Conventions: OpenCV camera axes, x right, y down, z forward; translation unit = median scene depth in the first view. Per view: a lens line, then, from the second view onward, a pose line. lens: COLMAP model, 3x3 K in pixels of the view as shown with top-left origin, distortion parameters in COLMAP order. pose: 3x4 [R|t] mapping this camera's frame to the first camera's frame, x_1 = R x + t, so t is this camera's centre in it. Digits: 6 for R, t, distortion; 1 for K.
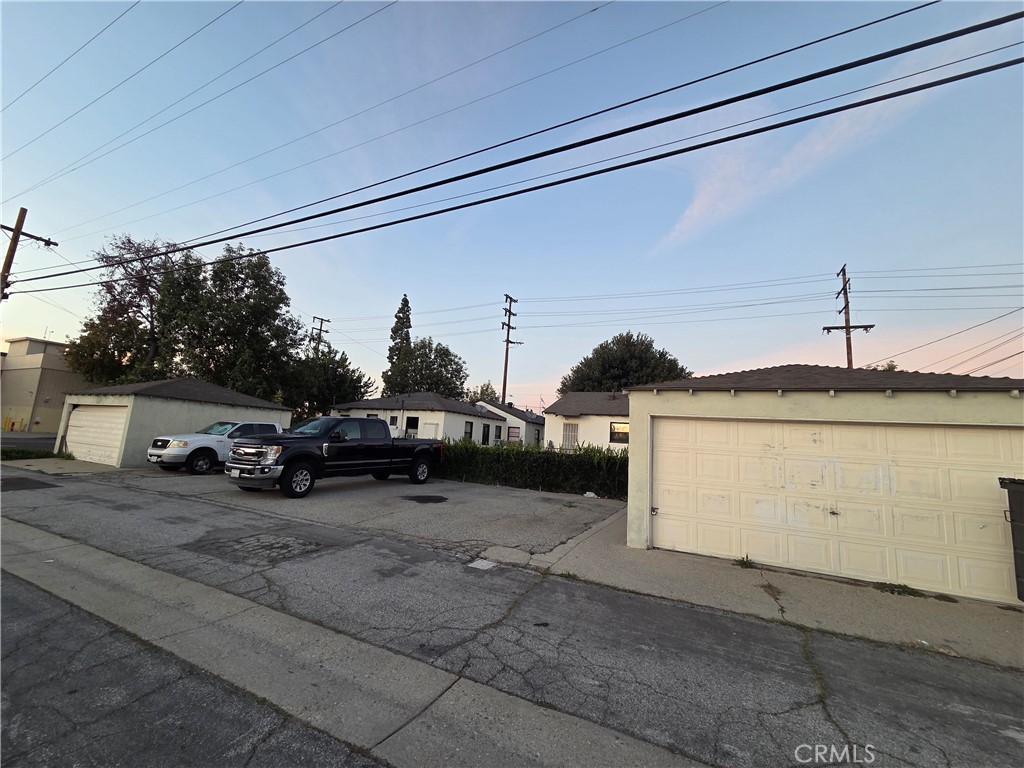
lens RADIAL K [[404.0, 0, 512.0], [0, 404.0, 384.0], [0, 0, 1]] dist [-0.000110, -0.000001]
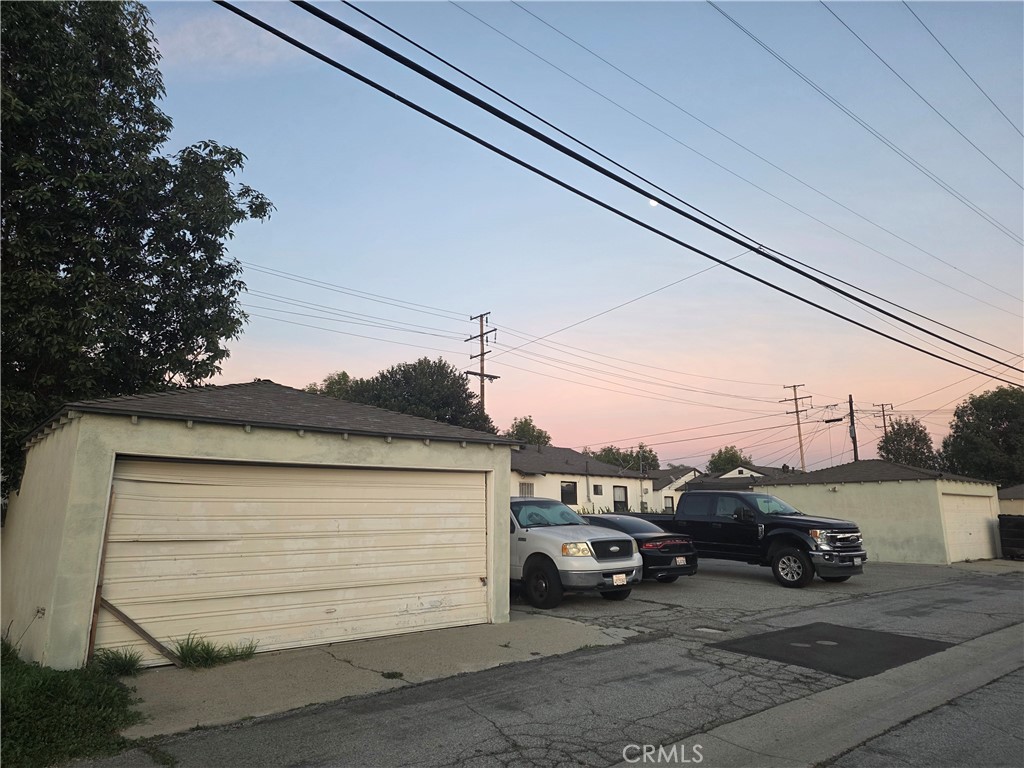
lens RADIAL K [[697.4, 0, 512.0], [0, 697.4, 384.0], [0, 0, 1]] dist [-0.001368, -0.000481]
pose [[0.409101, 0.115889, 0.905100, -1.413949], [-0.095789, 0.991876, -0.083703, 0.019170], [-0.907448, -0.052455, 0.416878, 0.605440]]
